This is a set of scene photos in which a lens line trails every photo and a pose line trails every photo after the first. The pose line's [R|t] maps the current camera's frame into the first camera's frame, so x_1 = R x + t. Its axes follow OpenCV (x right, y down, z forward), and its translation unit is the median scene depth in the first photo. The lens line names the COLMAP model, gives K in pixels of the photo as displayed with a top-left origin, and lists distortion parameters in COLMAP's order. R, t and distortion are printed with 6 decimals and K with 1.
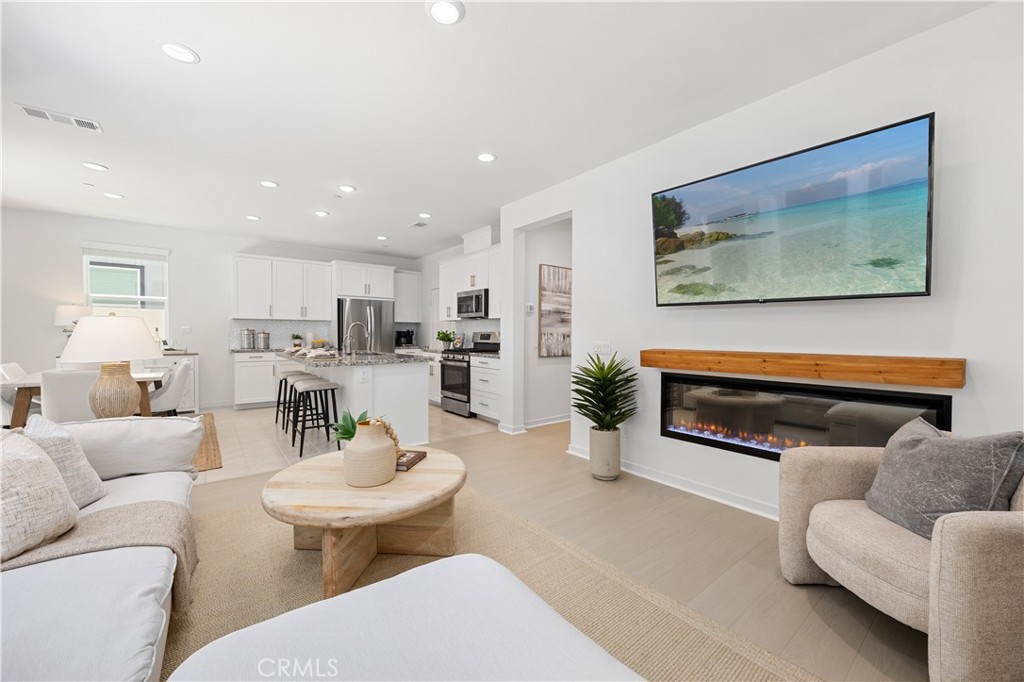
lens RADIAL K [[400.5, 0, 506.4], [0, 400.5, 337.8], [0, 0, 1]] dist [-0.001419, -0.000019]
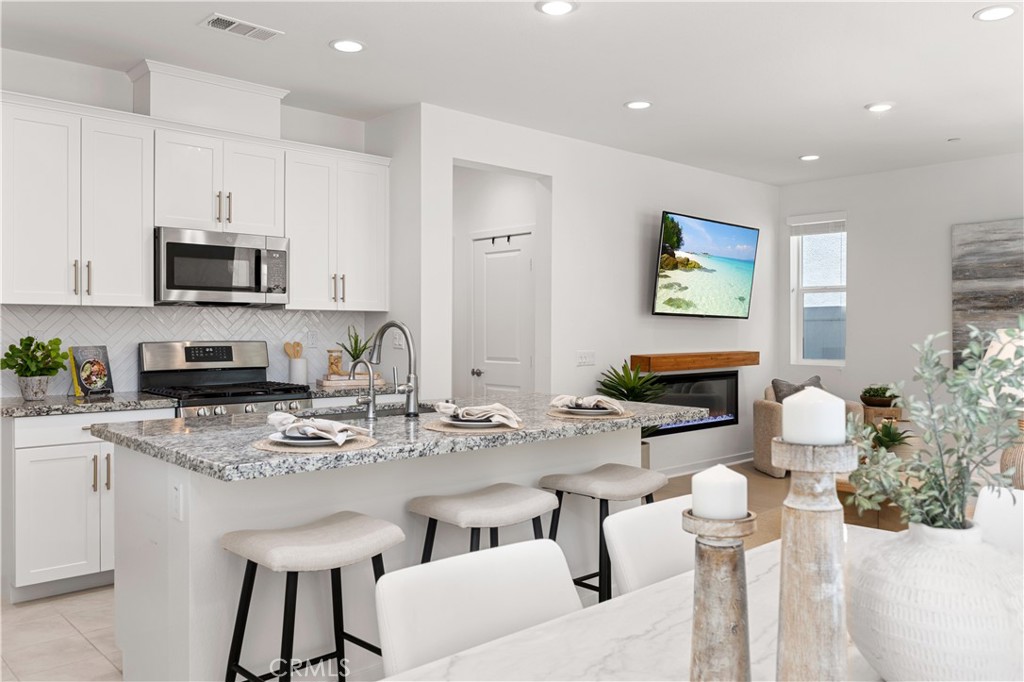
lens RADIAL K [[793.4, 0, 510.3], [0, 793.4, 339.0], [0, 0, 1]] dist [-0.004034, -0.001922]
pose [[-0.090057, -0.023284, 0.995664, -0.815140], [0.005131, 0.999703, 0.023843, -0.032000], [-0.995923, 0.007256, -0.089910, 0.751258]]
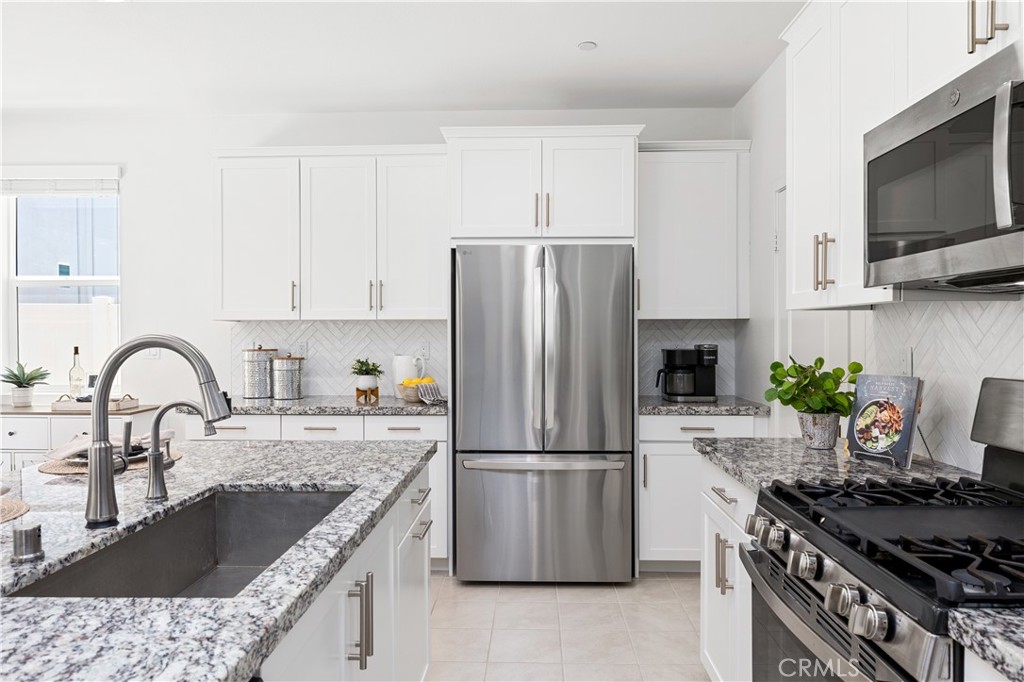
lens RADIAL K [[648.7, 0, 509.2], [0, 648.7, 345.8], [0, 0, 1]] dist [-0.009481, -0.000267]
pose [[0.767864, 0.005514, -0.640590, -0.064116], [-0.002186, 0.999980, 0.005987, -0.027626], [0.640610, -0.003197, 0.767860, 0.692276]]
